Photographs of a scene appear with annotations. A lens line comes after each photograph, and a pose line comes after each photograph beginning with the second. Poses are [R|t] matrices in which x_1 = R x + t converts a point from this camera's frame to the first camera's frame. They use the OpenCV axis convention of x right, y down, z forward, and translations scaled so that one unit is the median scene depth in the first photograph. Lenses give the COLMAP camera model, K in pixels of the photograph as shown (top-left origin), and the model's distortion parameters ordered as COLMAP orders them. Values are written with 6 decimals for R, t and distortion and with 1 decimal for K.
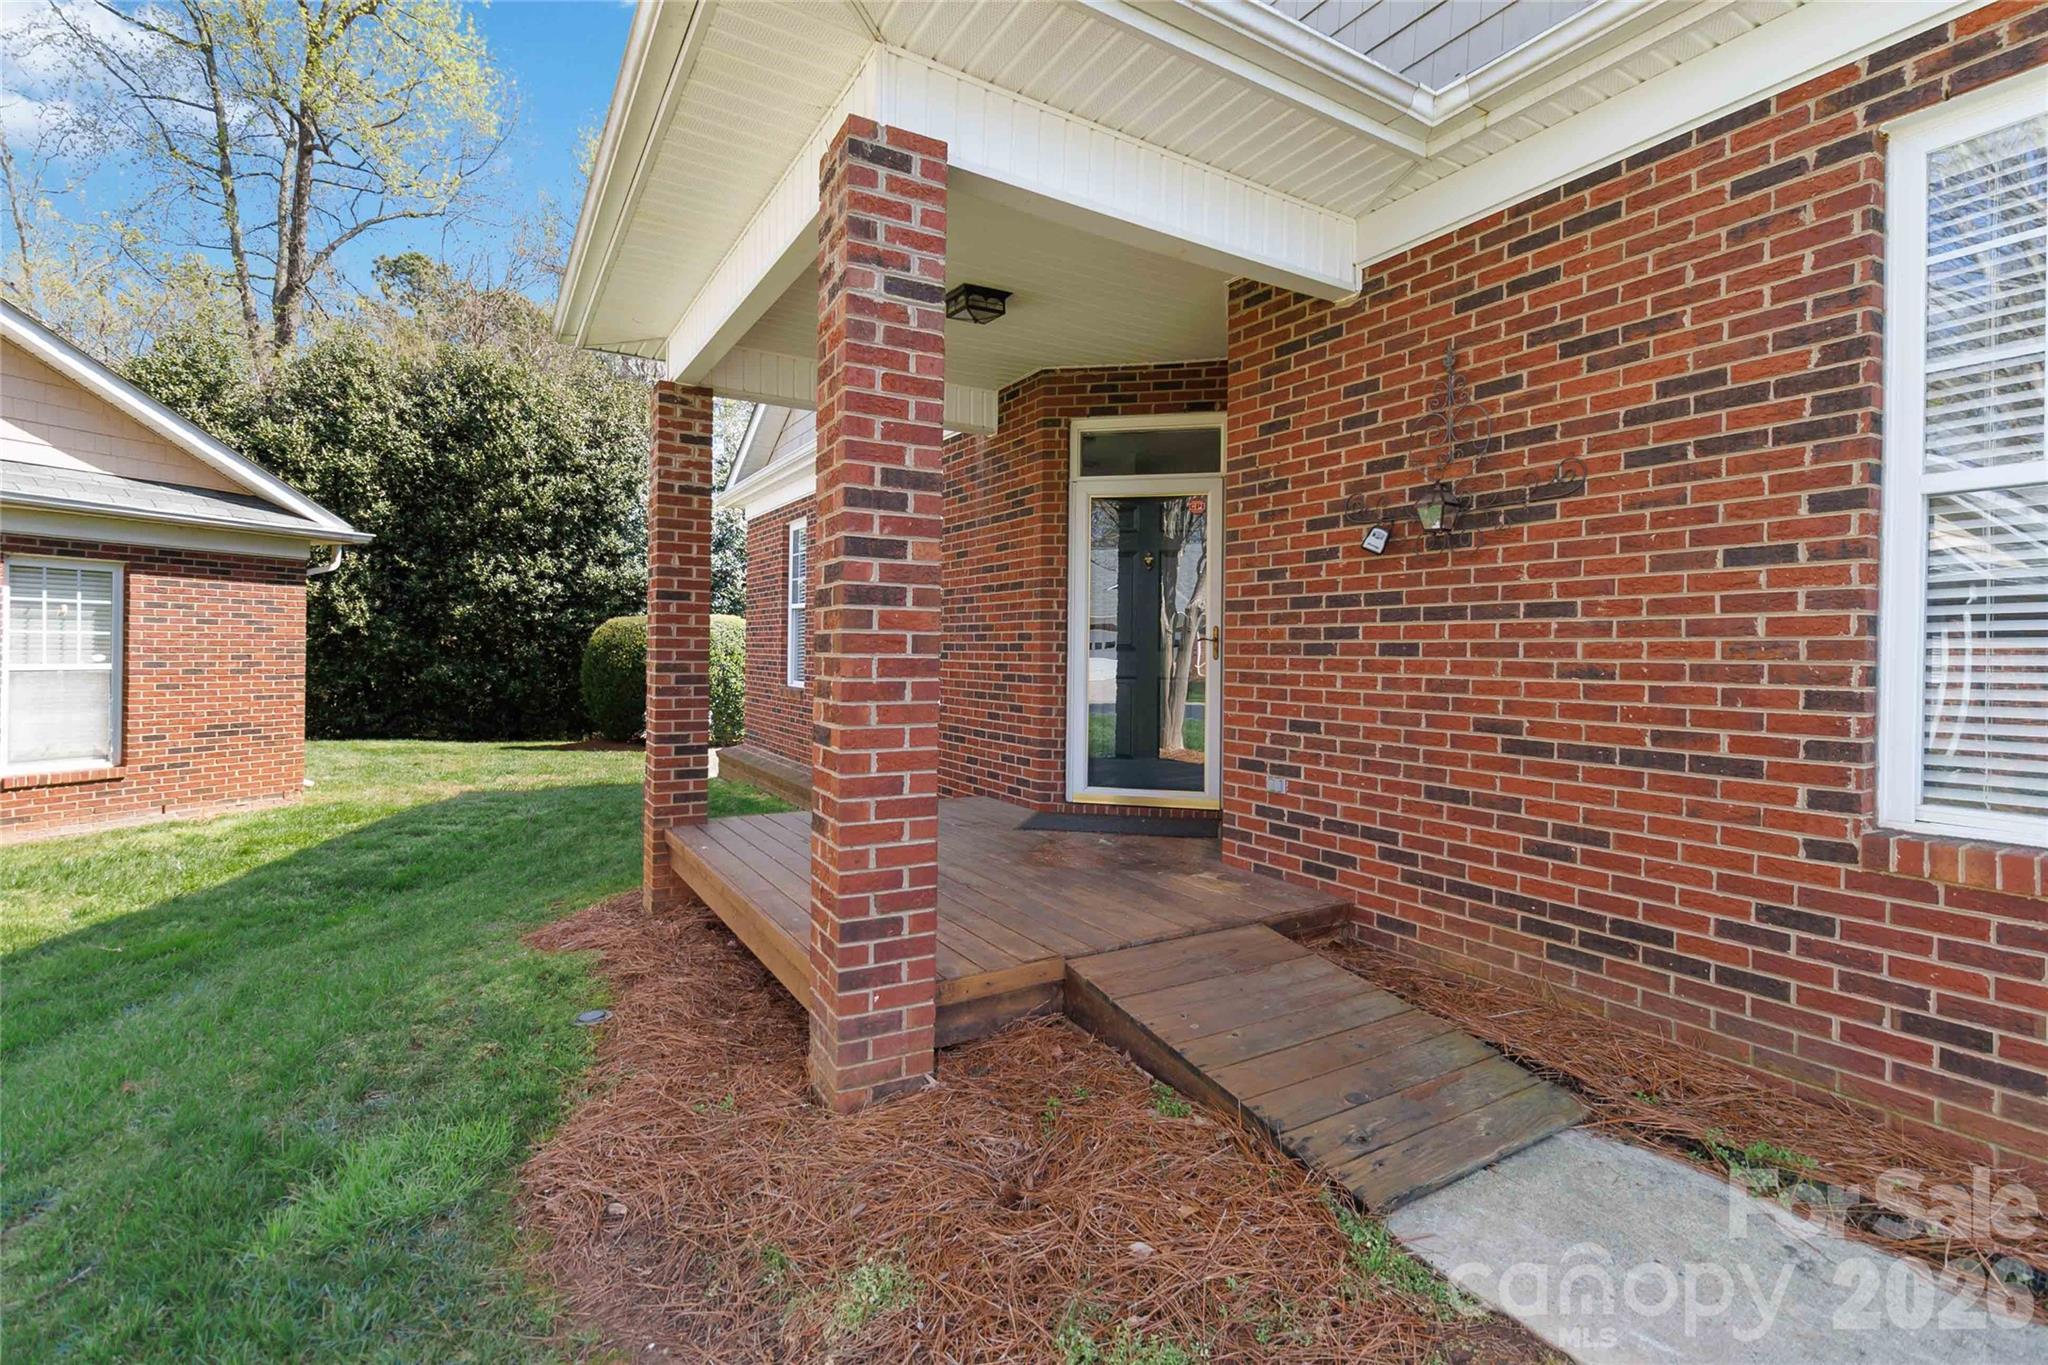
lens RADIAL K [[953.3, 0, 1036.9], [0, 953.3, 653.7], [0, 0, 1]] dist [0.000258, 0.001674]
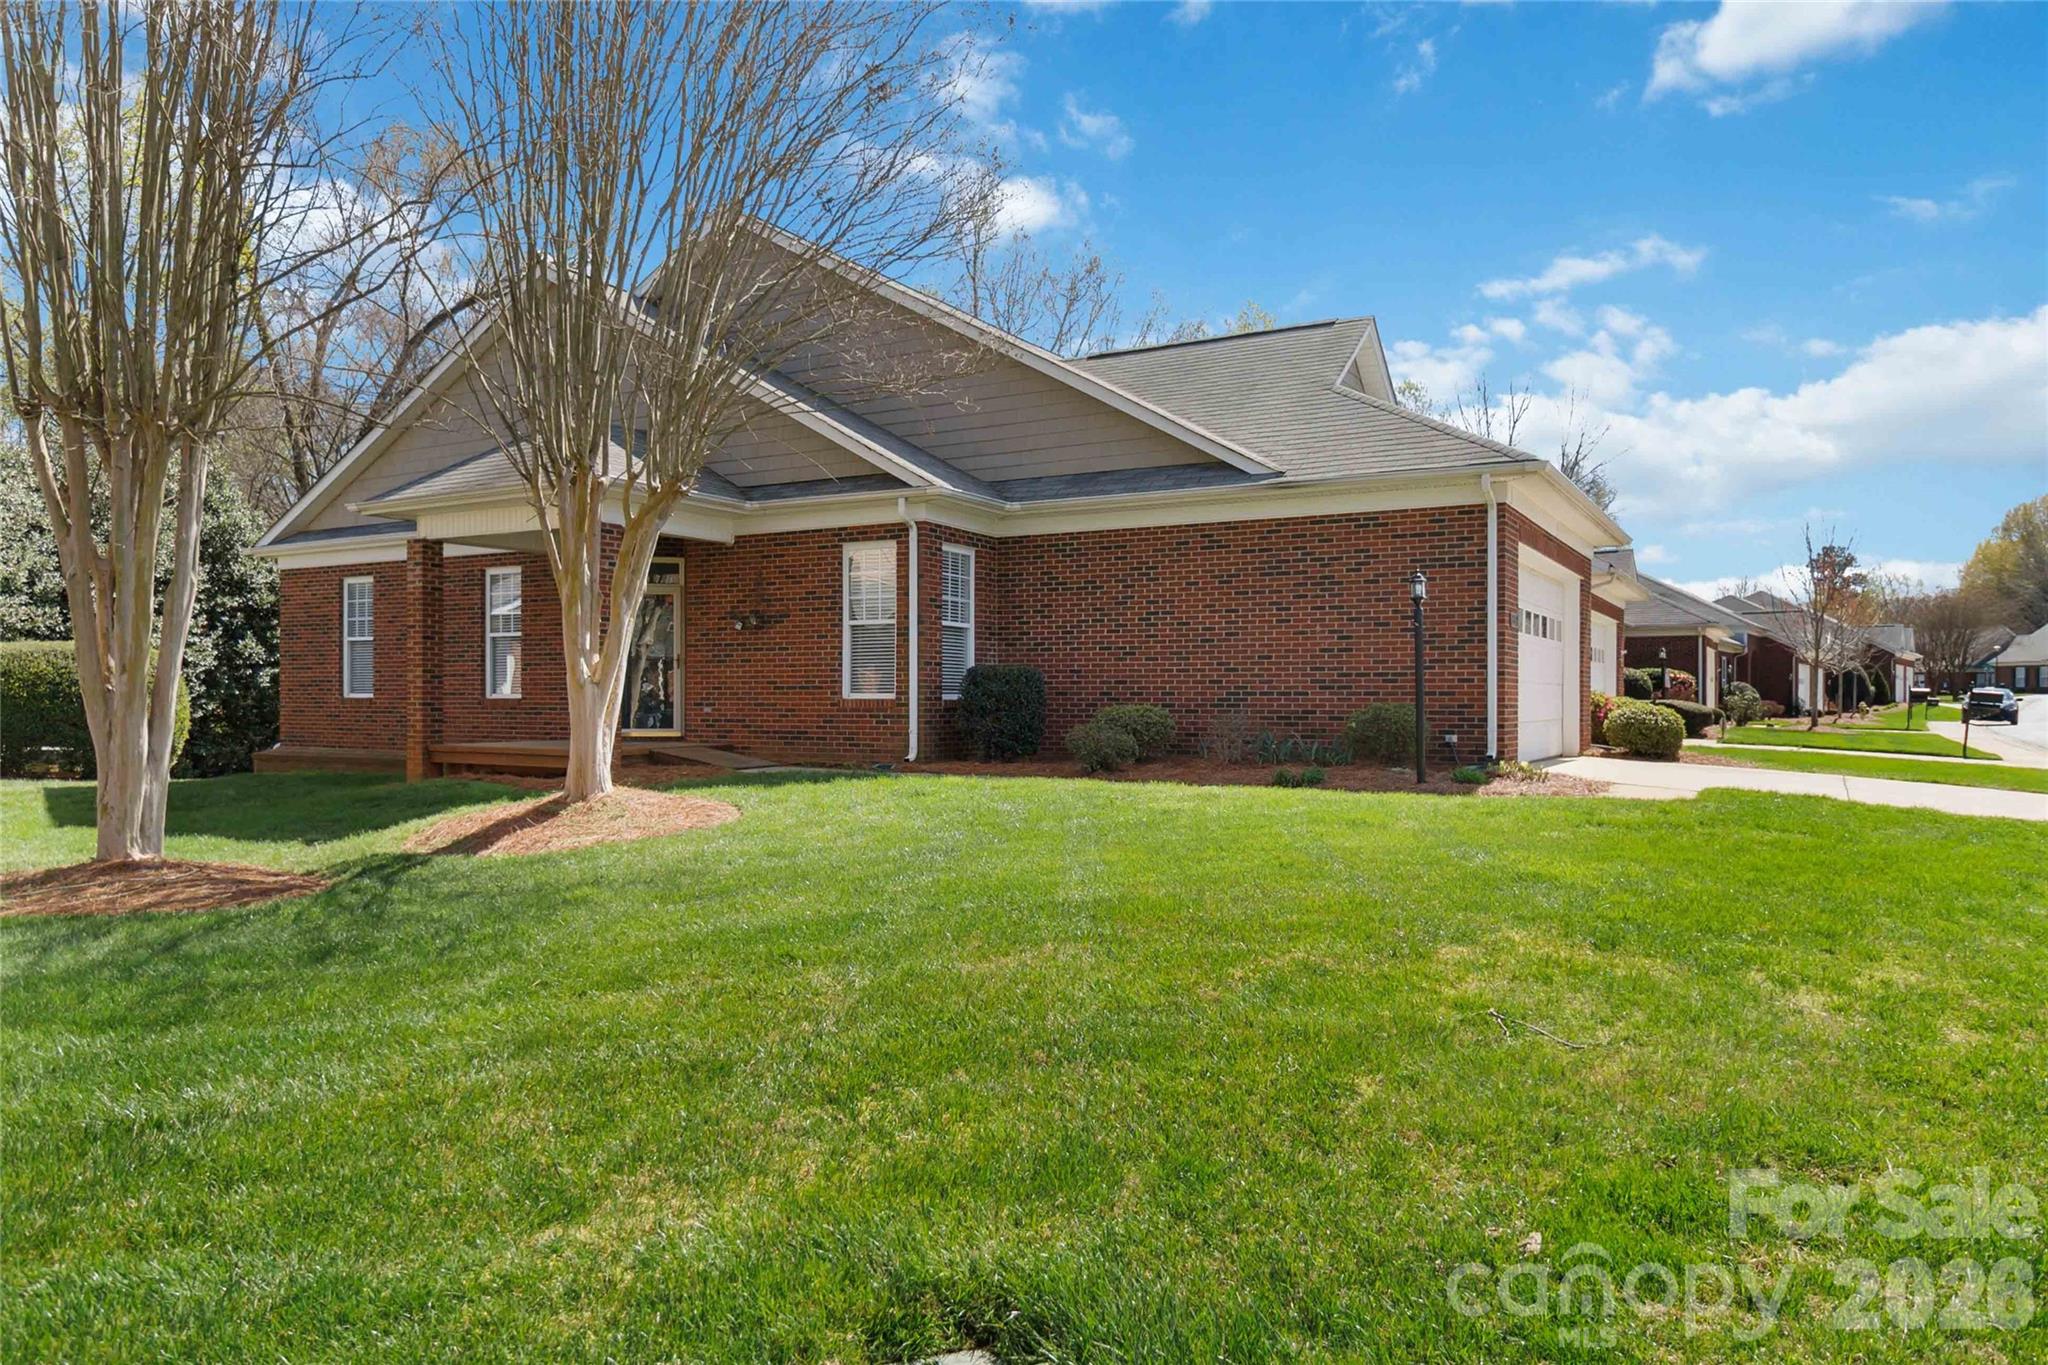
lens RADIAL K [[1289.1, 0, 1021.8], [0, 1289.1, 691.8], [0, 0, 1]] dist [-0.002281, -0.001644]
pose [[0.875946, -0.009622, 0.482313, -0.147086], [0.011314, 0.999936, -0.000599, 0.018639], [-0.482277, 0.005982, 0.875999, -0.531184]]
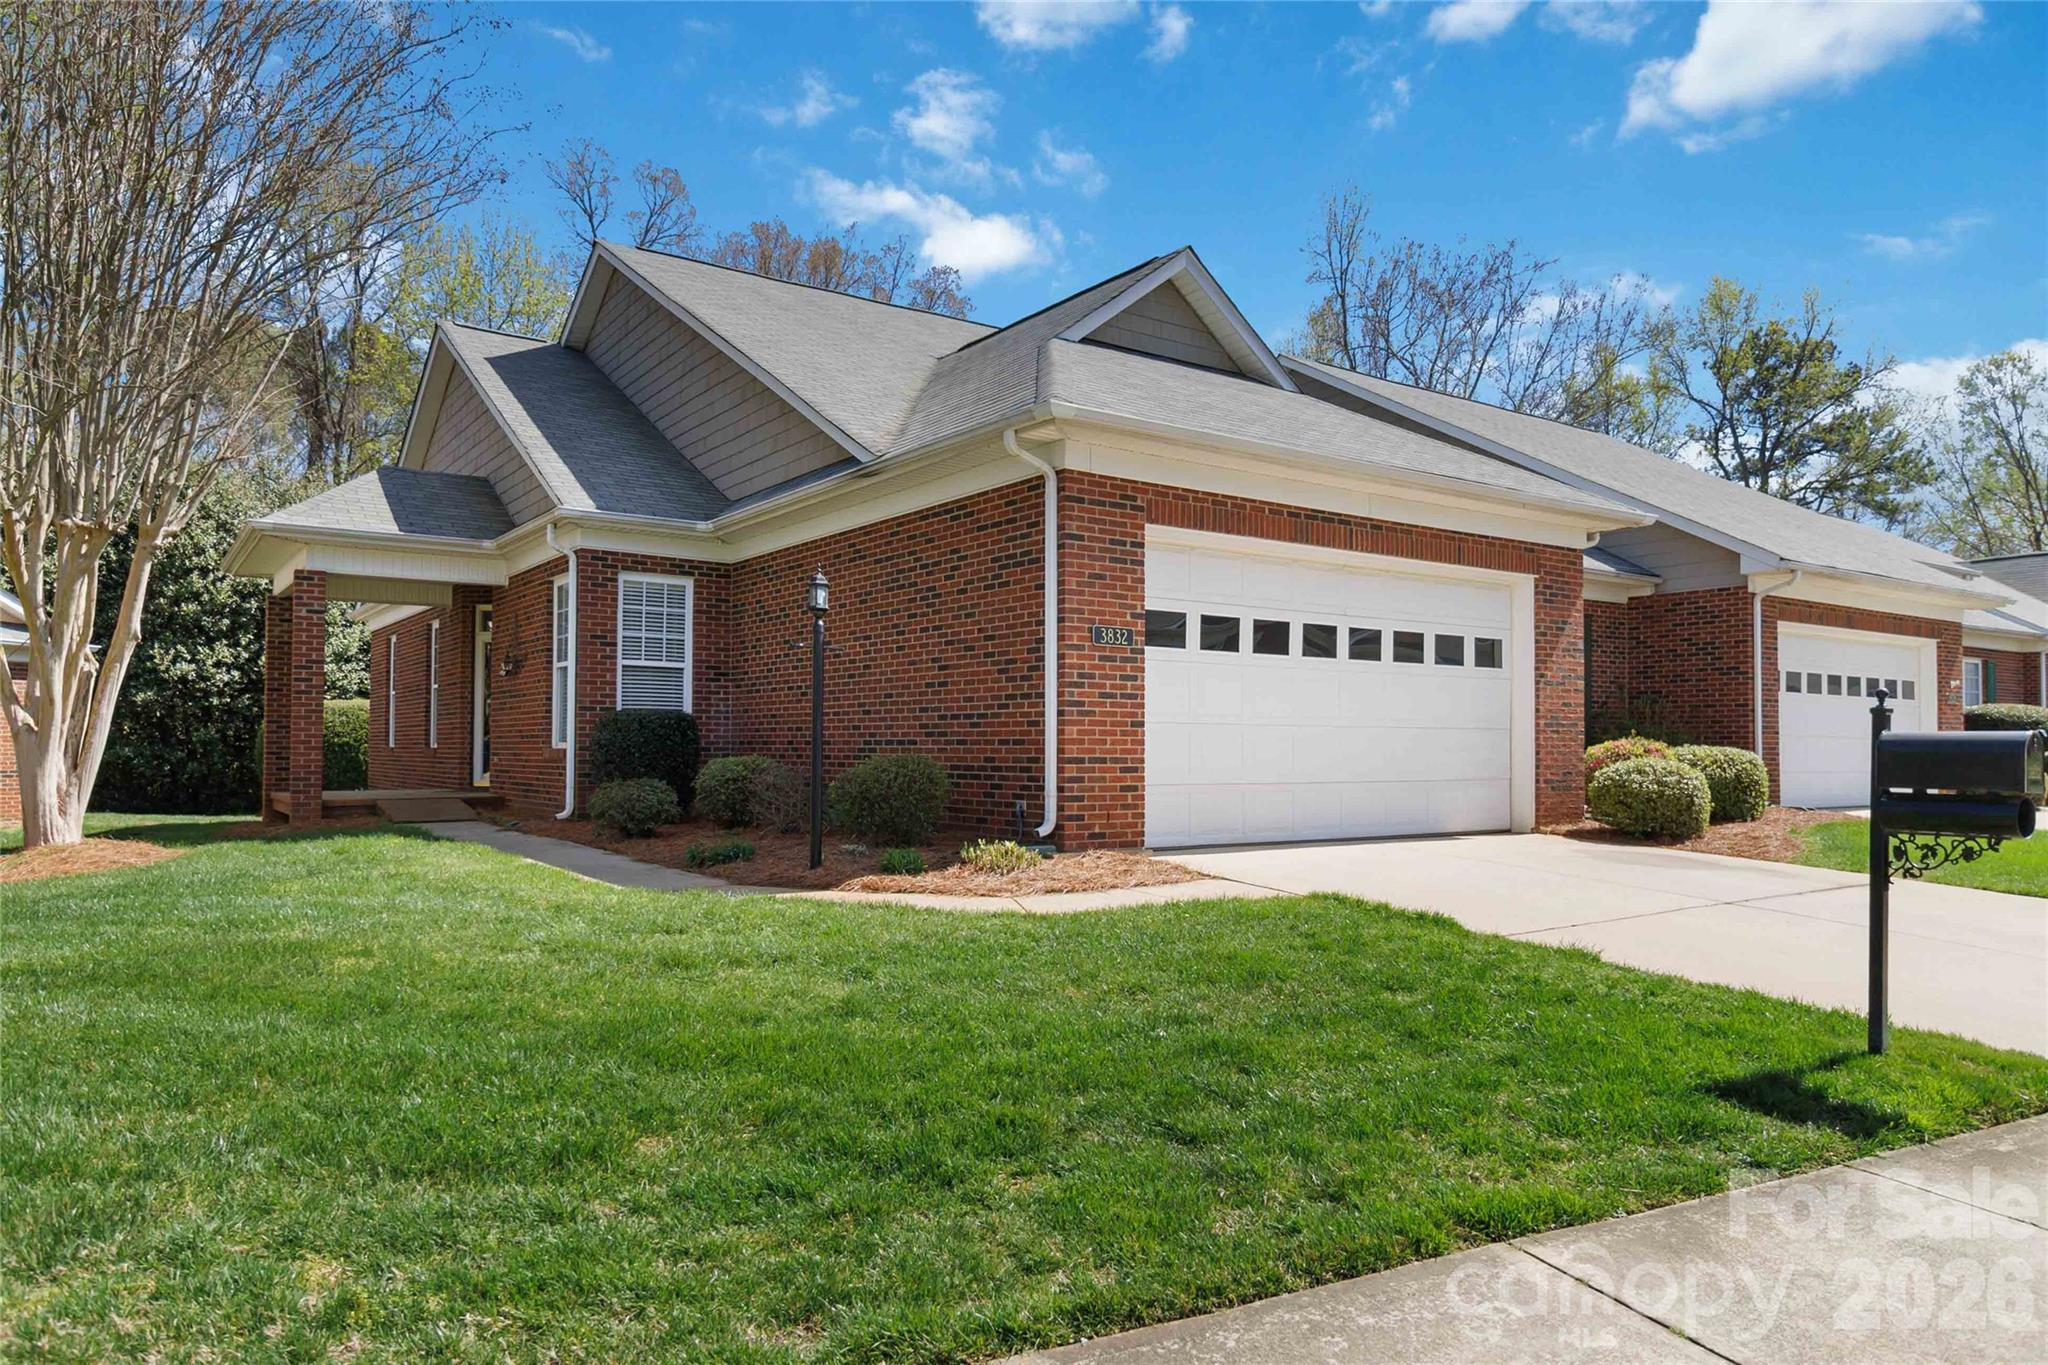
lens RADIAL K [[1289.1, 0, 1020.5], [0, 1289.1, 709.7], [0, 0, 1]] dist [-0.002281, -0.001644]
pose [[0.997142, -0.007908, 0.075133, 0.281952], [0.010203, 0.999491, -0.030222, 0.023768], [-0.074855, 0.030903, 0.996715, -0.532316]]
